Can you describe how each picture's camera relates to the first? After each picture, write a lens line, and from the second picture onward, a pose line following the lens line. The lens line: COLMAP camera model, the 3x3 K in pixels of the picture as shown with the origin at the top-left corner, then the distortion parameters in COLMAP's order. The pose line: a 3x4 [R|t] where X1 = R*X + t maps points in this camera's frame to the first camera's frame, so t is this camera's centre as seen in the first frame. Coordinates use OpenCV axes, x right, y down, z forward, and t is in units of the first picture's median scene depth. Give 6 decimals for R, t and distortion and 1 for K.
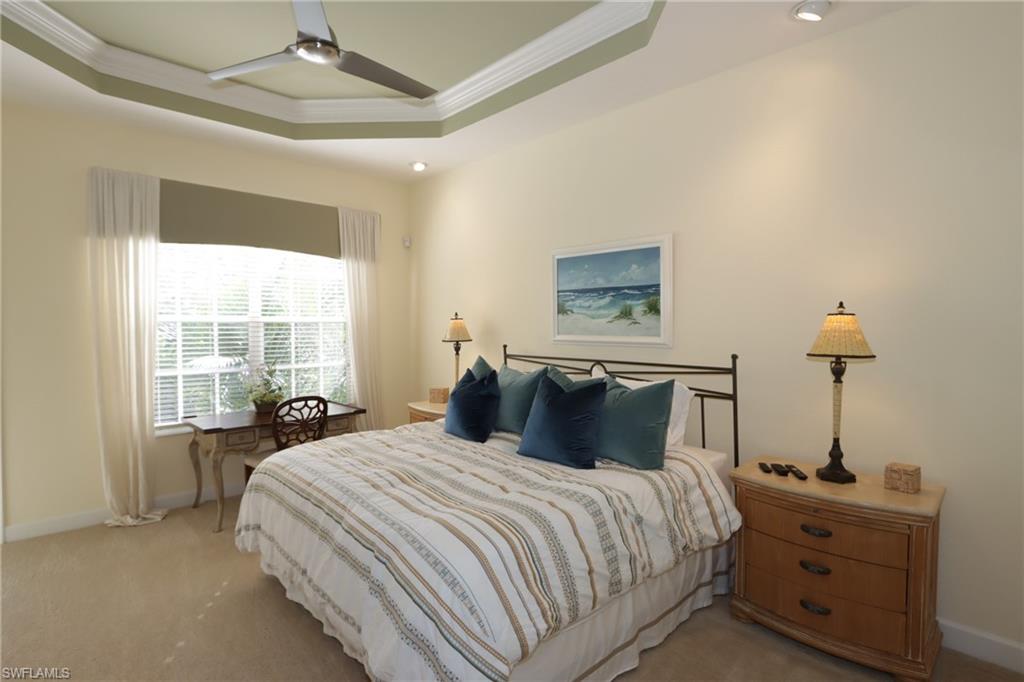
lens RADIAL K [[526.7, 0, 510.1], [0, 526.7, 339.4], [0, 0, 1]] dist [-0.007119, -0.000378]
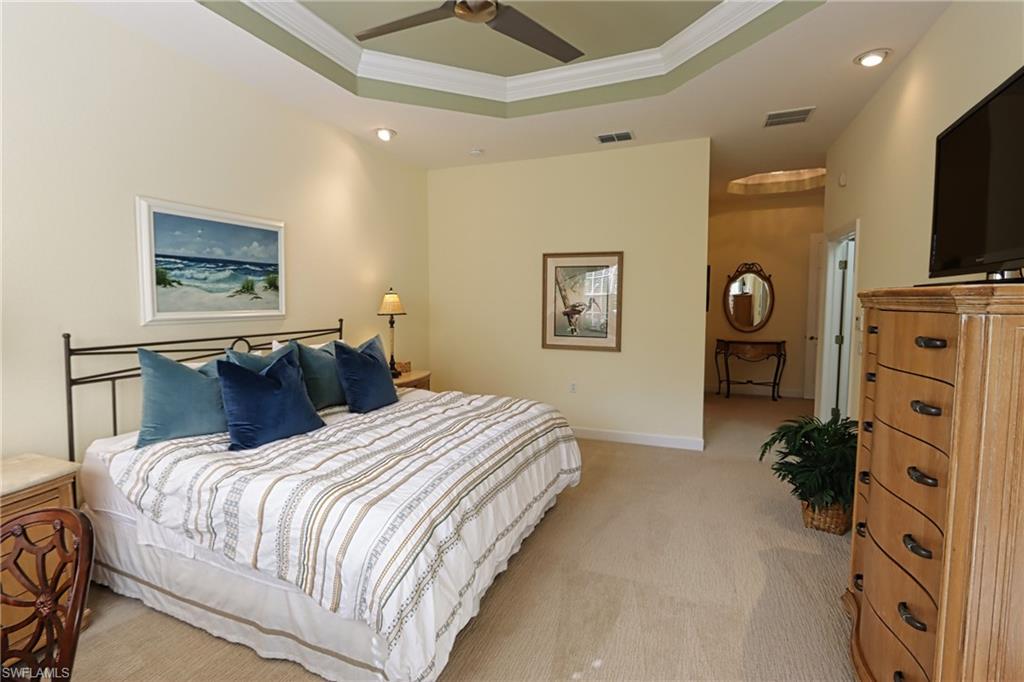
lens RADIAL K [[475.4, 0, 507.0], [0, 475.4, 336.6], [0, 0, 1]] dist [0.002789, 0.000210]
pose [[-0.407405, -0.071388, 0.910453, -0.833928], [0.025698, 0.995649, 0.089567, -0.025390], [-0.912886, 0.059887, -0.403798, 0.914658]]
